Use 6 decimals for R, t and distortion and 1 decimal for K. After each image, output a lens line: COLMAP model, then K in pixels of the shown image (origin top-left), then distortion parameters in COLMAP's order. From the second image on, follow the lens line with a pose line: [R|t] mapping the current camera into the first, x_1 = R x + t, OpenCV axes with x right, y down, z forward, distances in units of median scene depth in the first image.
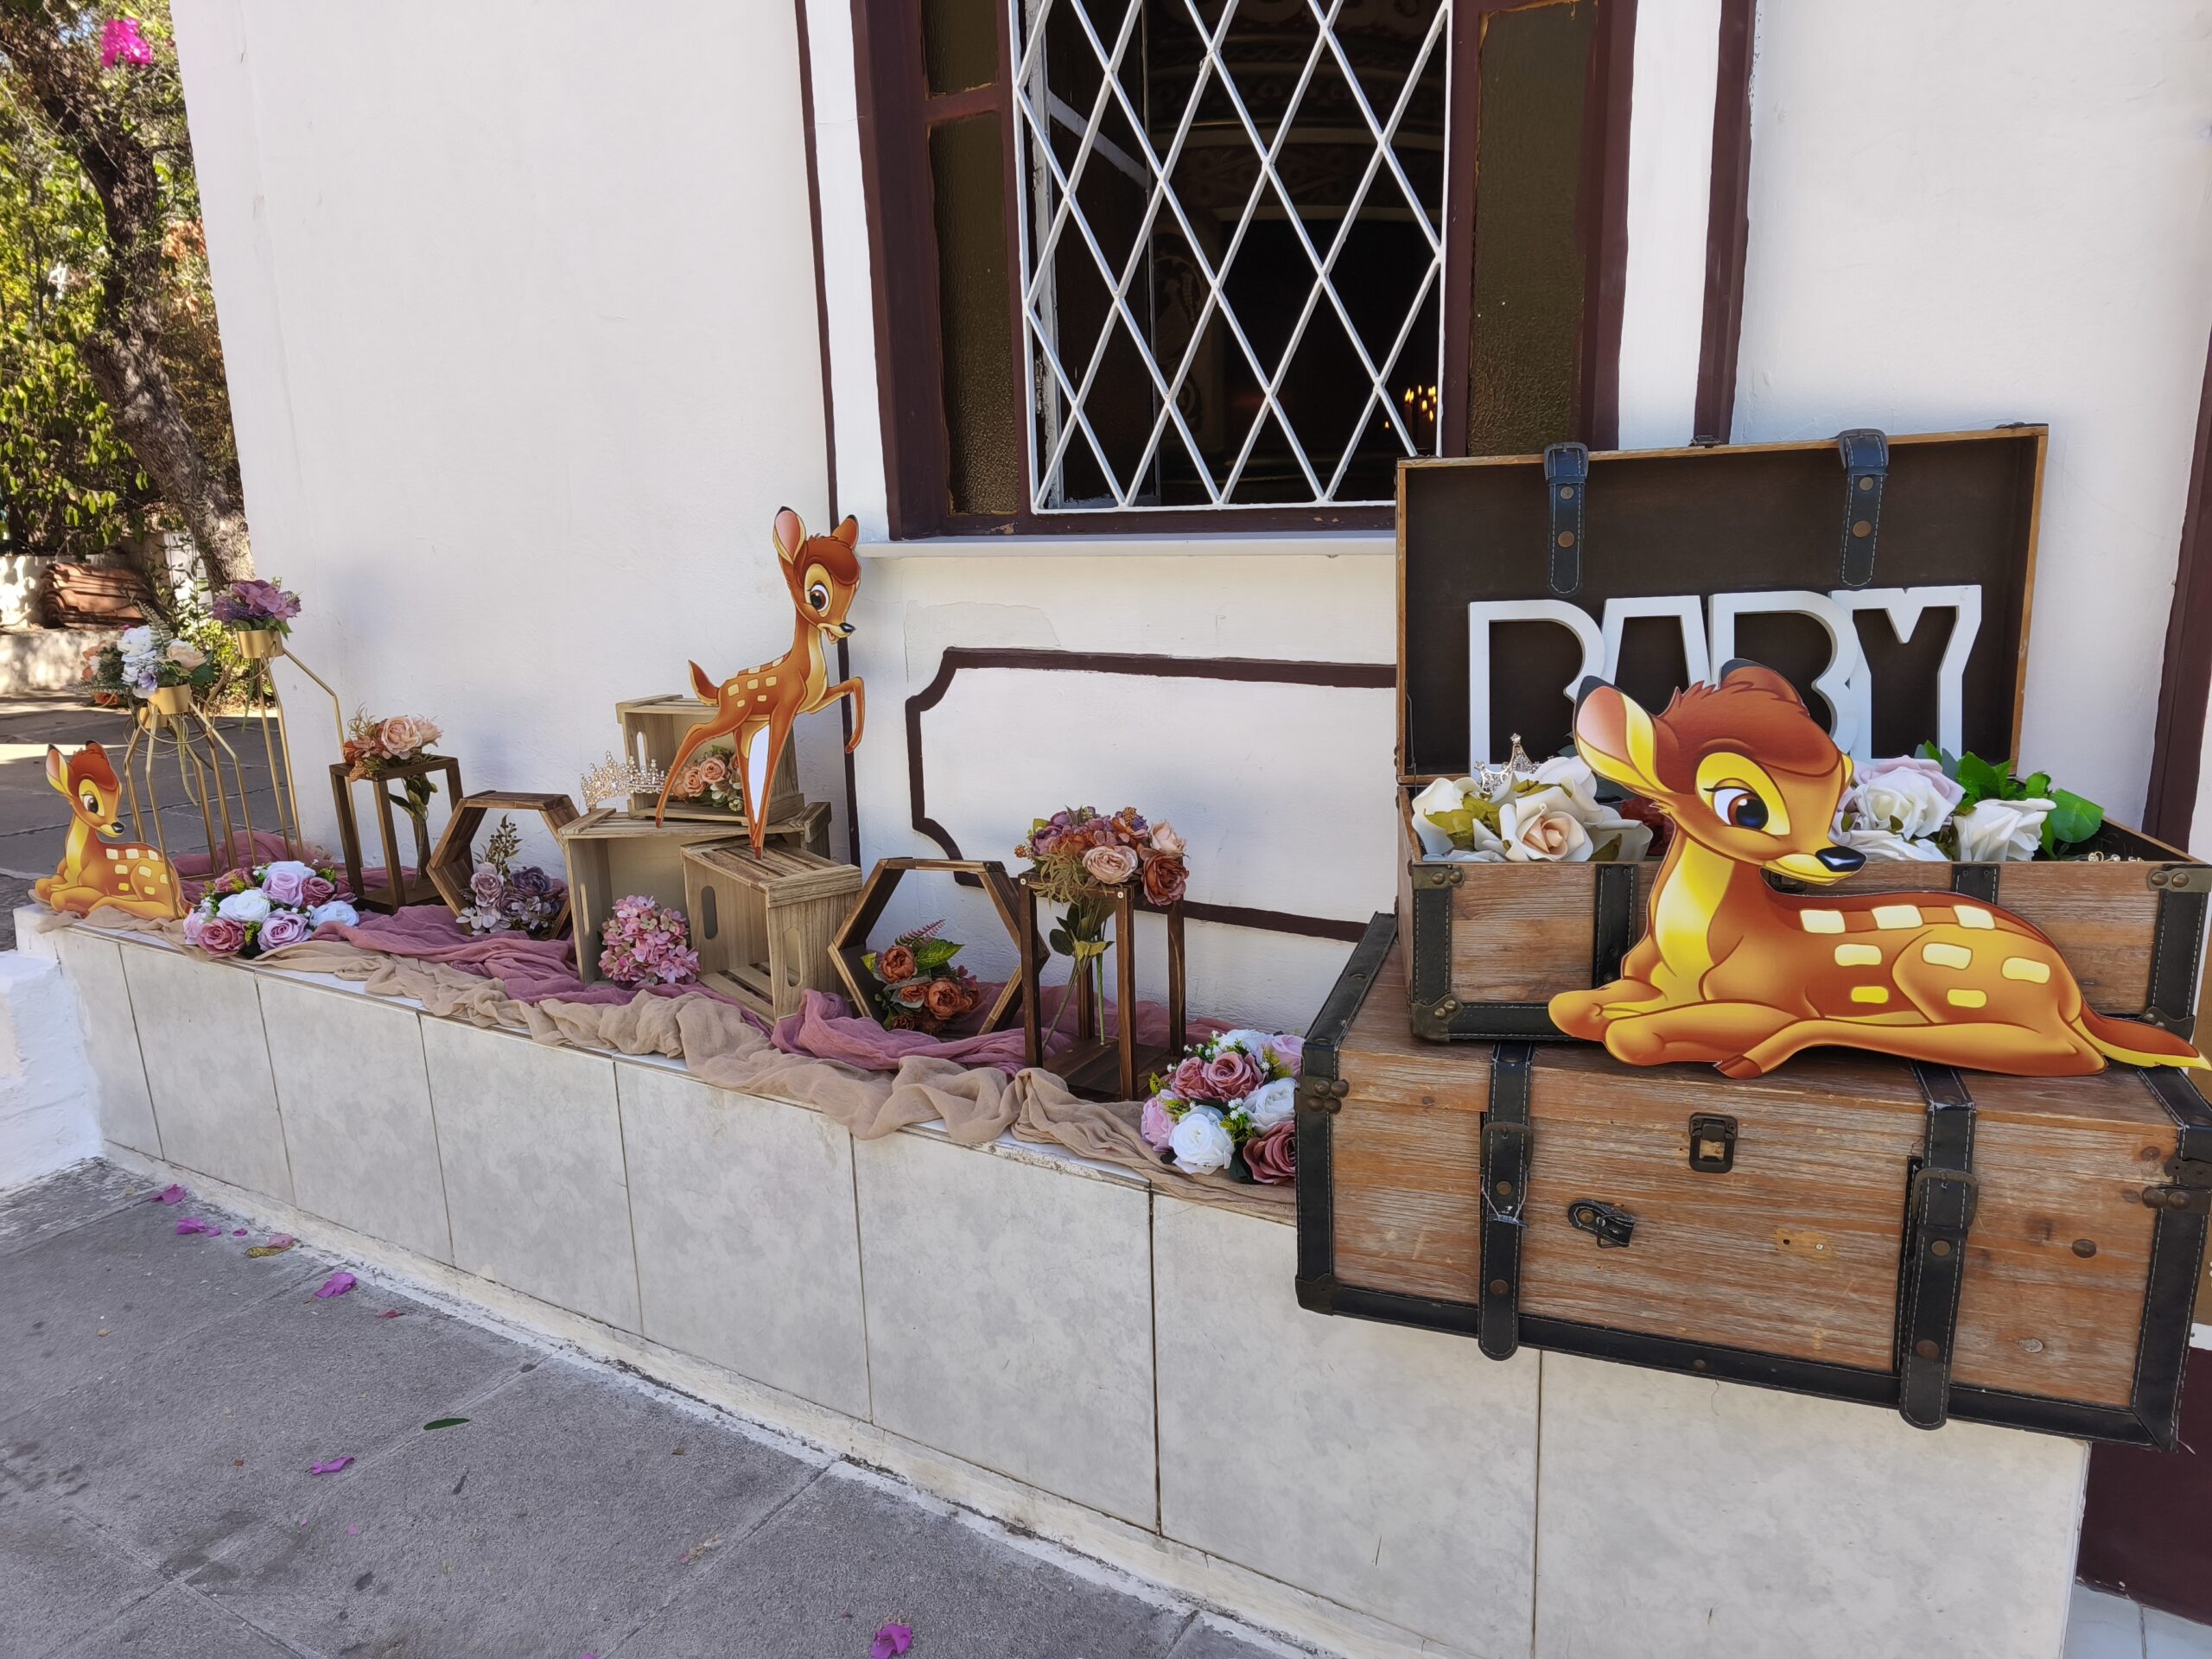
lens RADIAL K [[1448.5, 0, 1131.7], [0, 1448.5, 819.1], [0, 0, 1]] dist [0.083670, -0.070066]
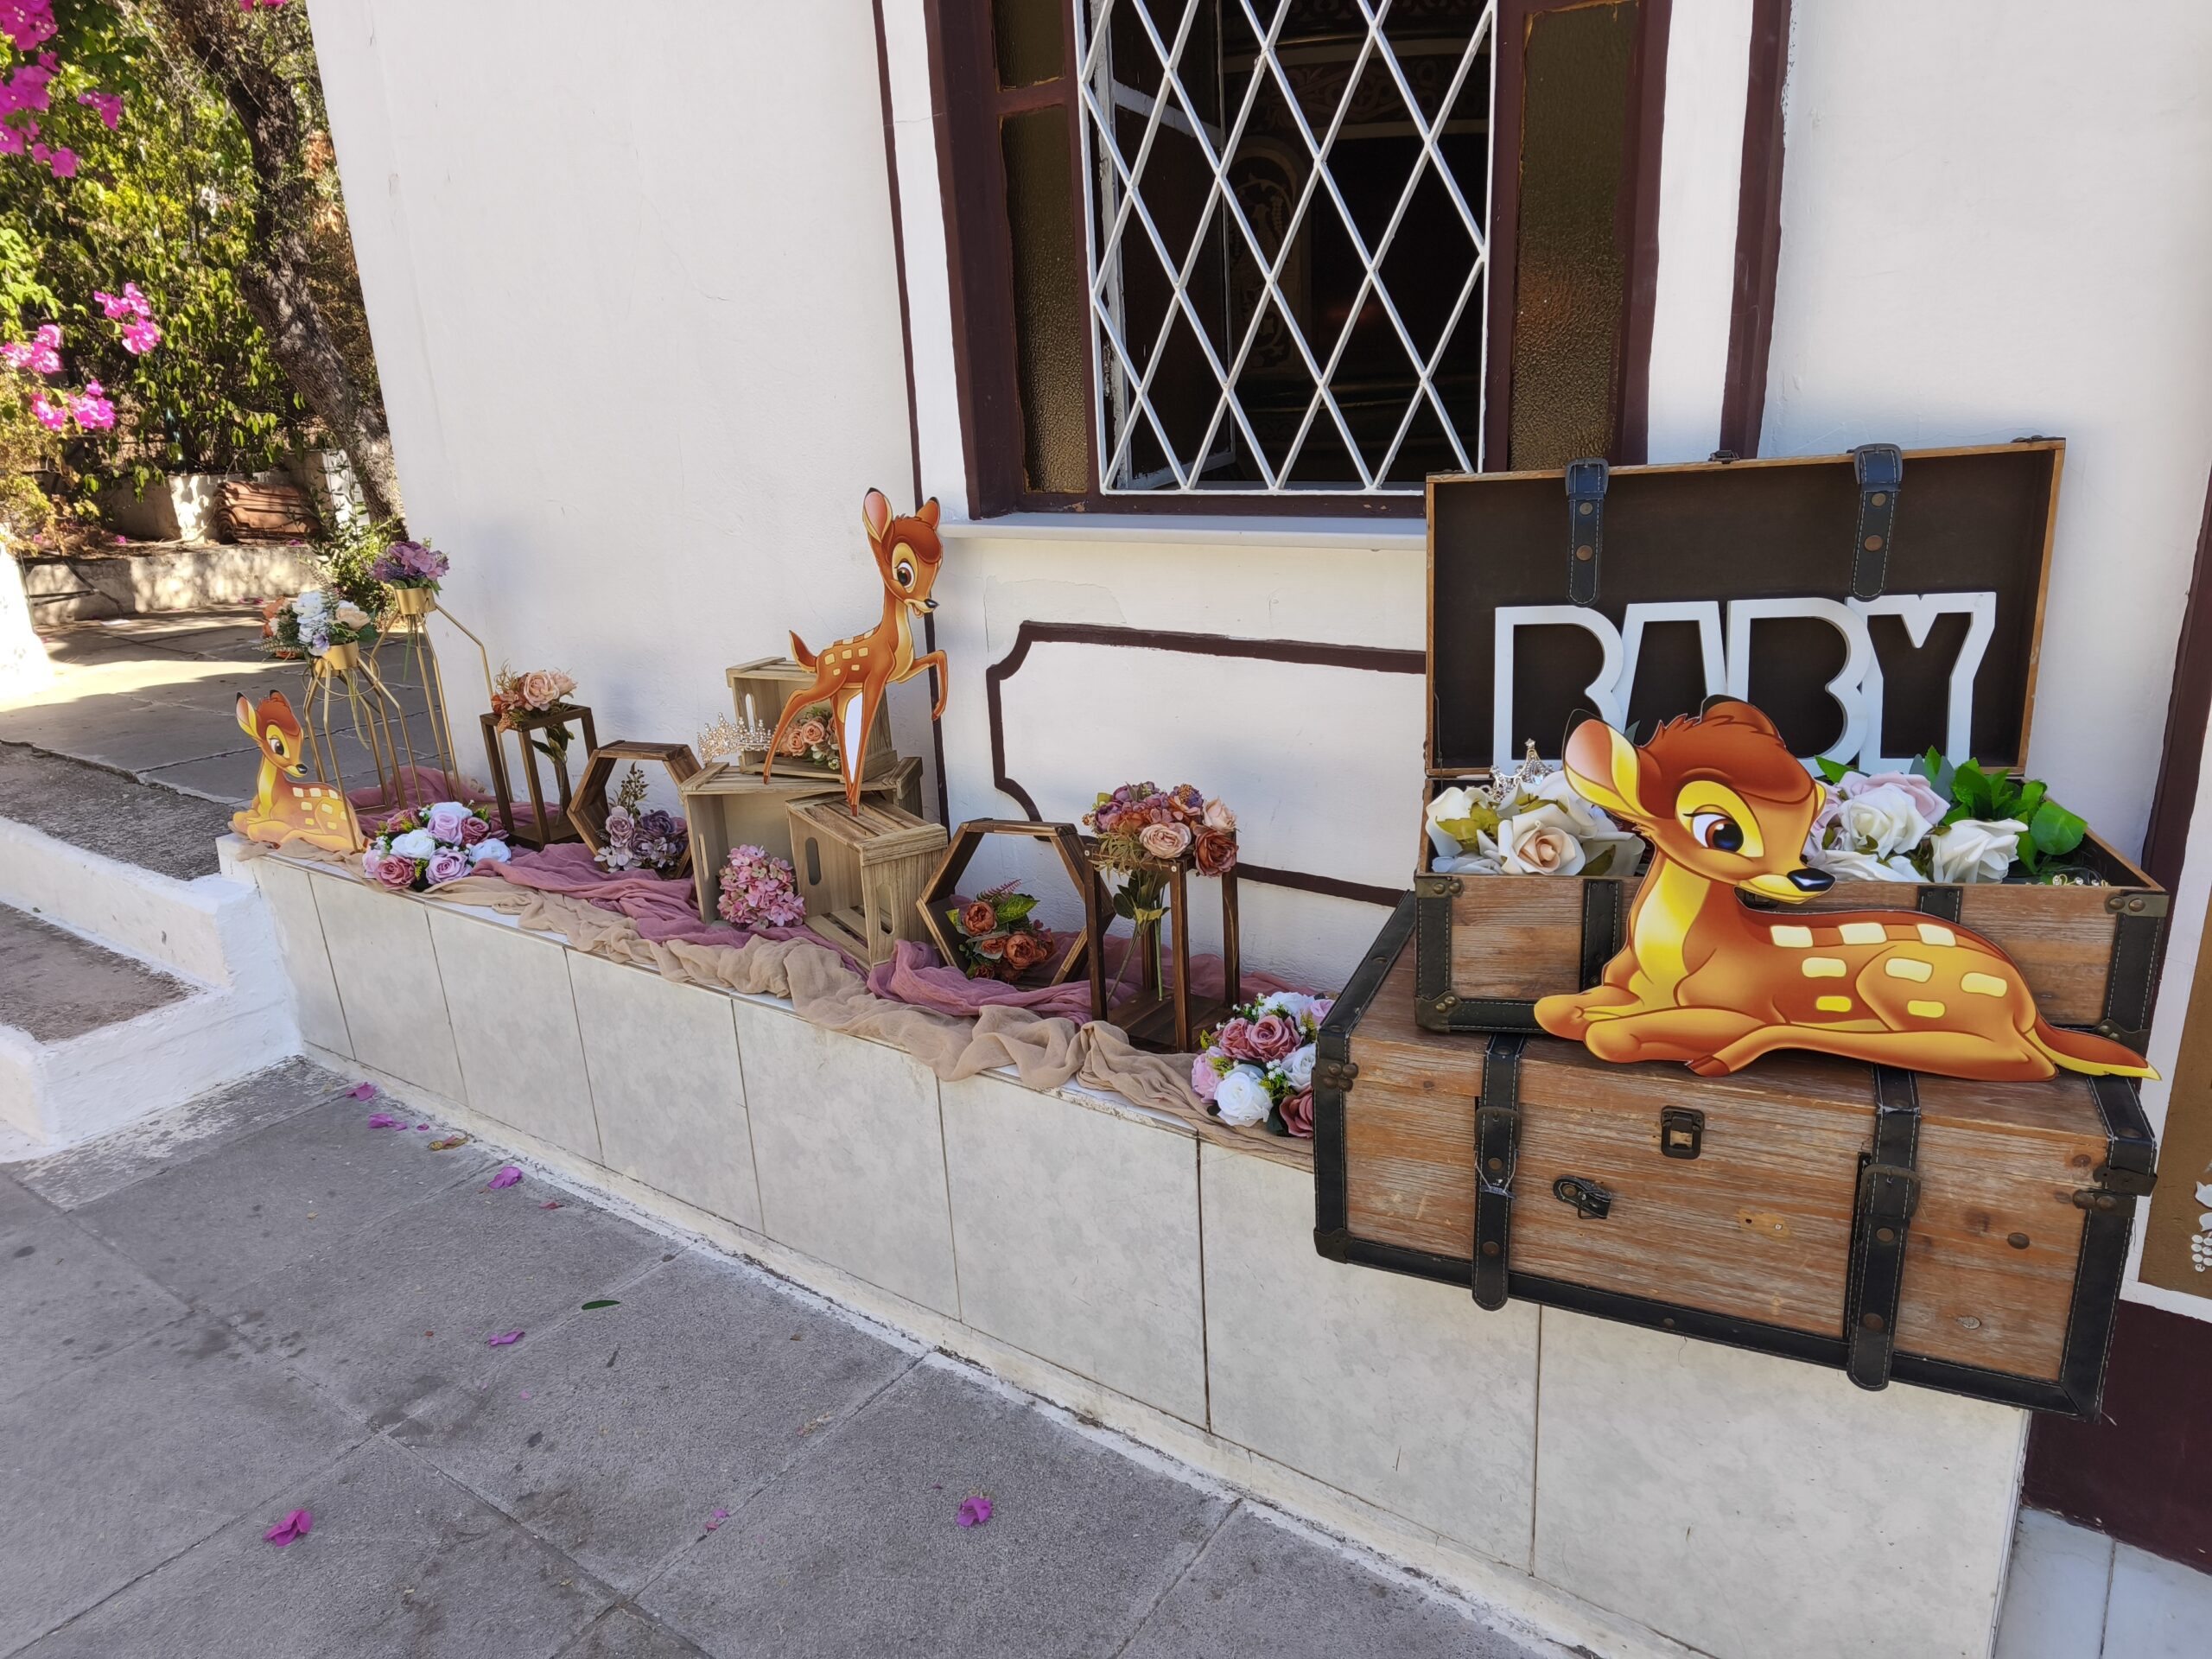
lens RADIAL K [[1453.2, 0, 1115.1], [0, 1453.2, 821.4], [0, 0, 1]] dist [0.069916, -0.045942]
pose [[0.995644, 0.004049, -0.093153, 0.045028], [0.003880, 0.996392, 0.084778, -0.068149], [0.093160, -0.084770, 0.992036, -0.074950]]
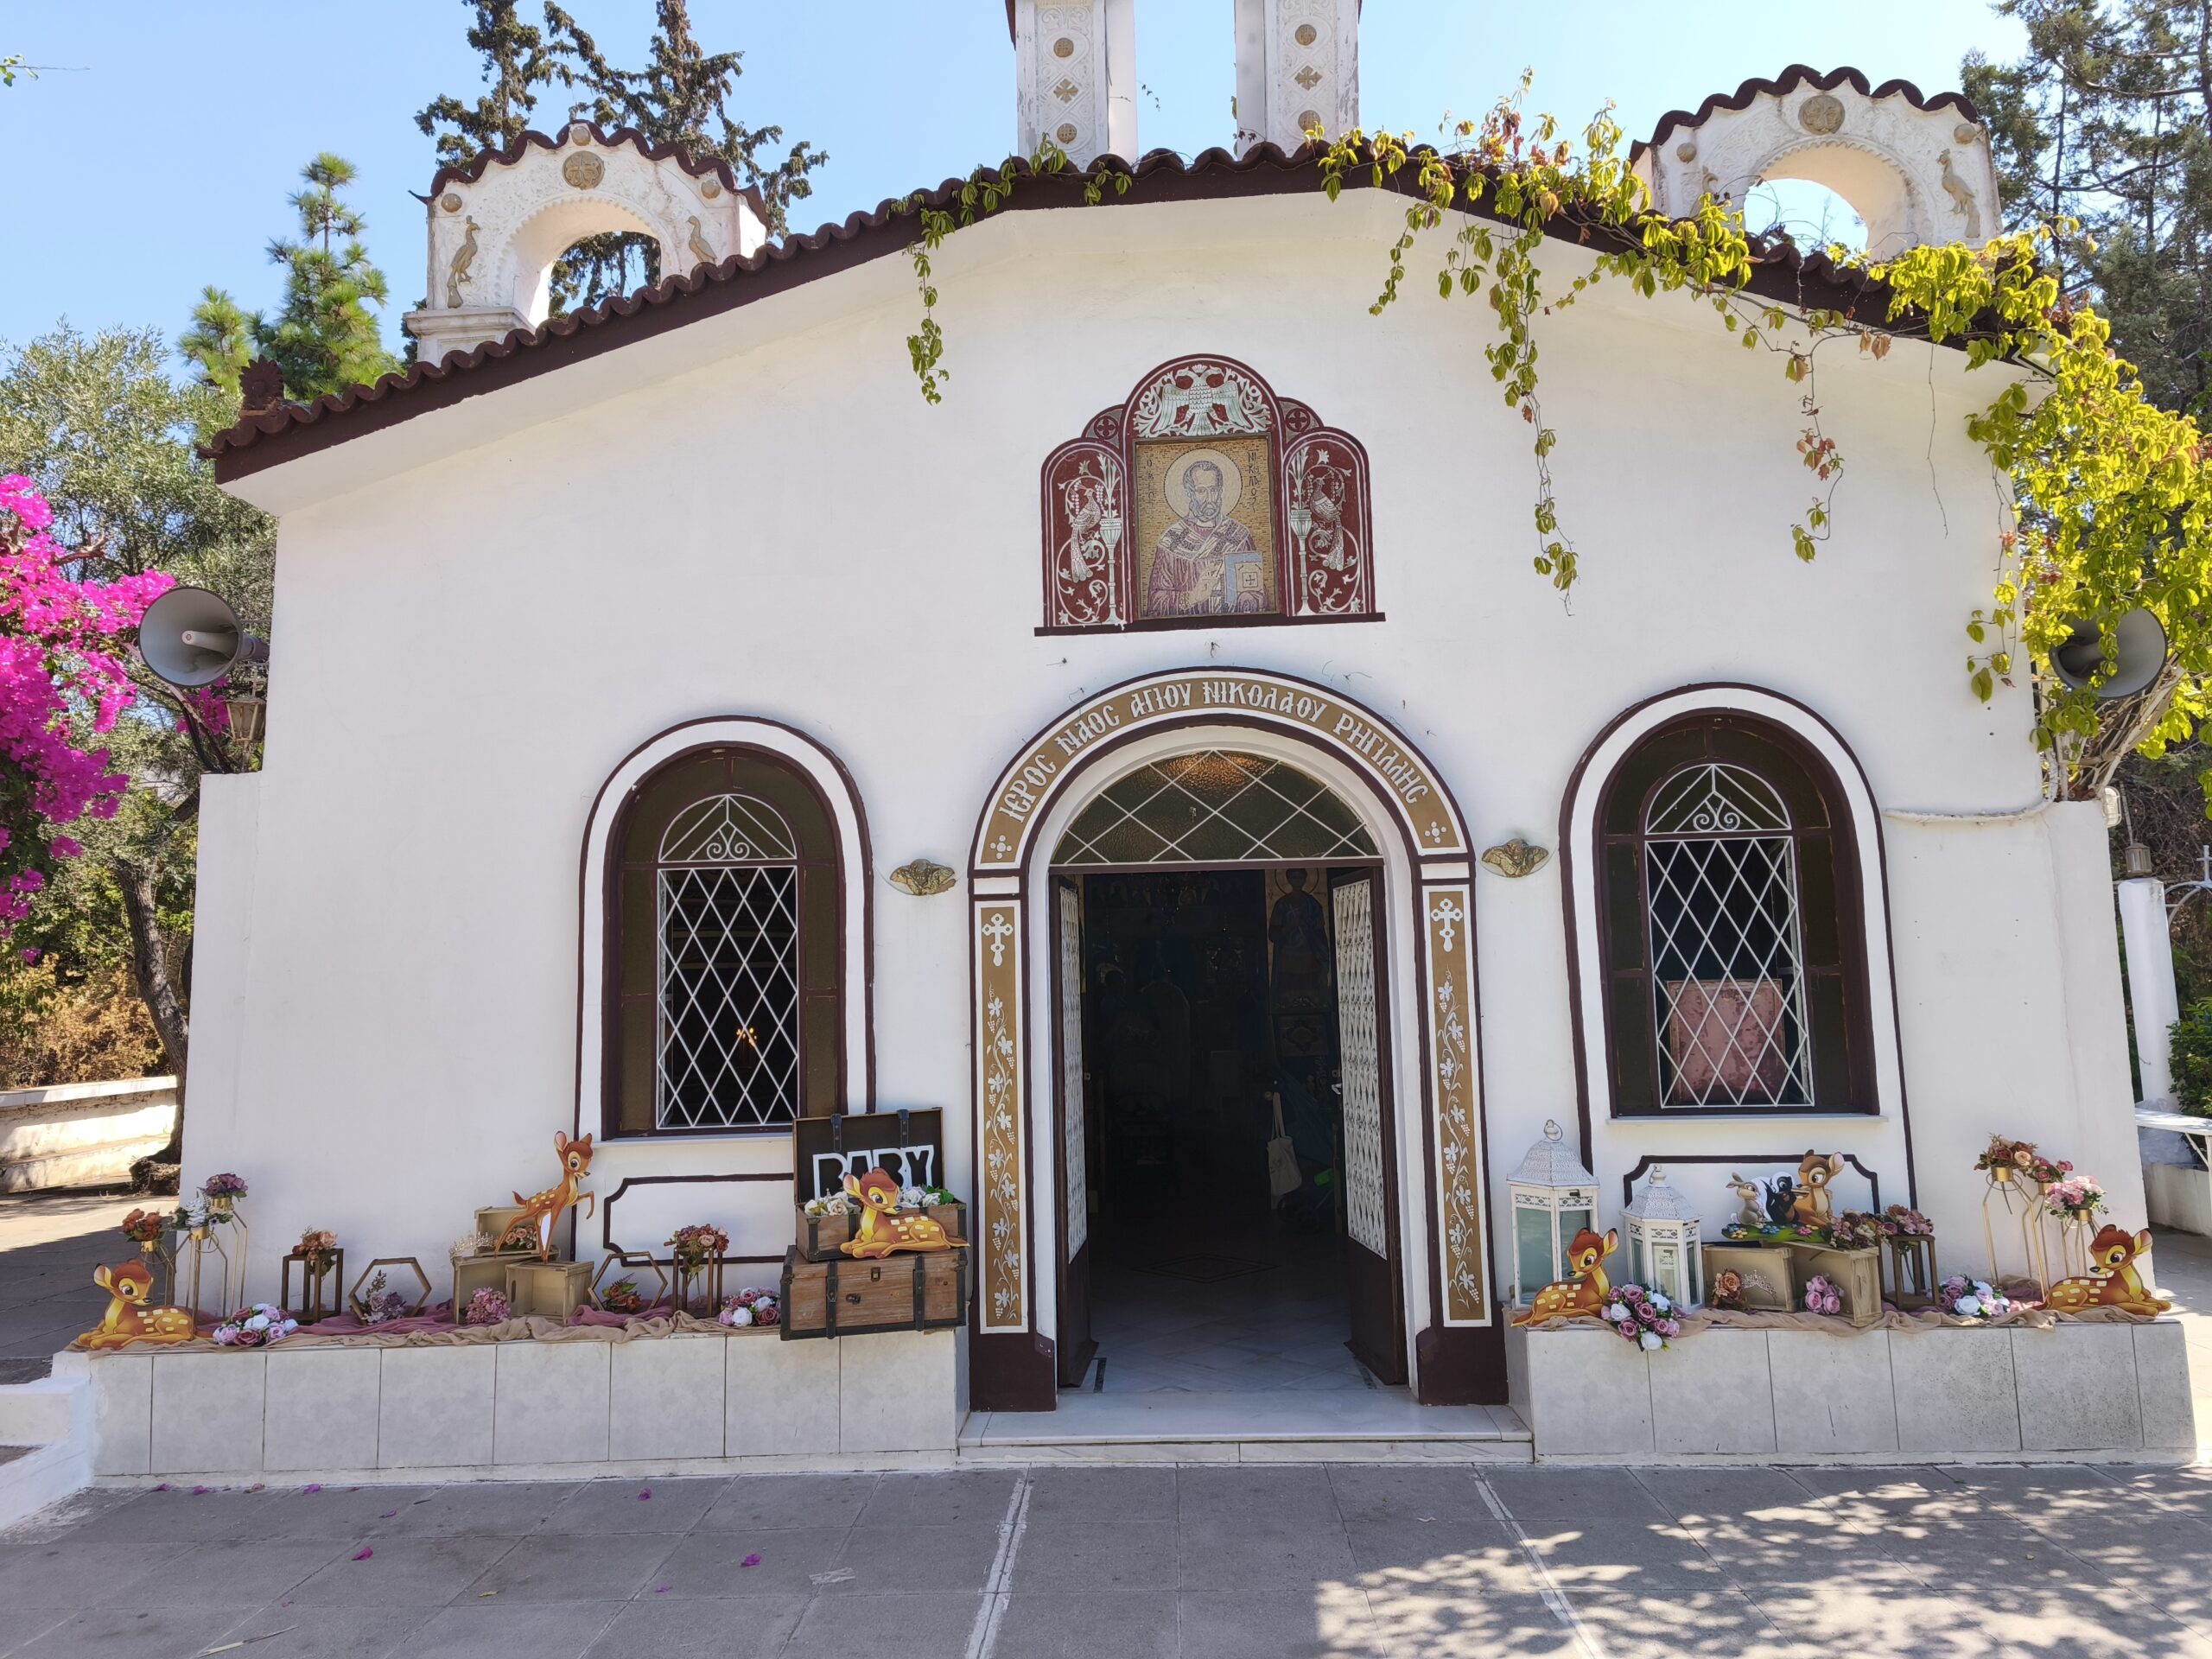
lens RADIAL K [[1453.2, 0, 1115.1], [0, 1453.2, 821.4], [0, 0, 1]] dist [0.069916, -0.045942]
pose [[0.879467, 0.054337, 0.472849, -0.747988], [0.109113, 0.943987, -0.311420, 0.245939], [-0.463285, 0.325477, 0.824277, -2.255137]]
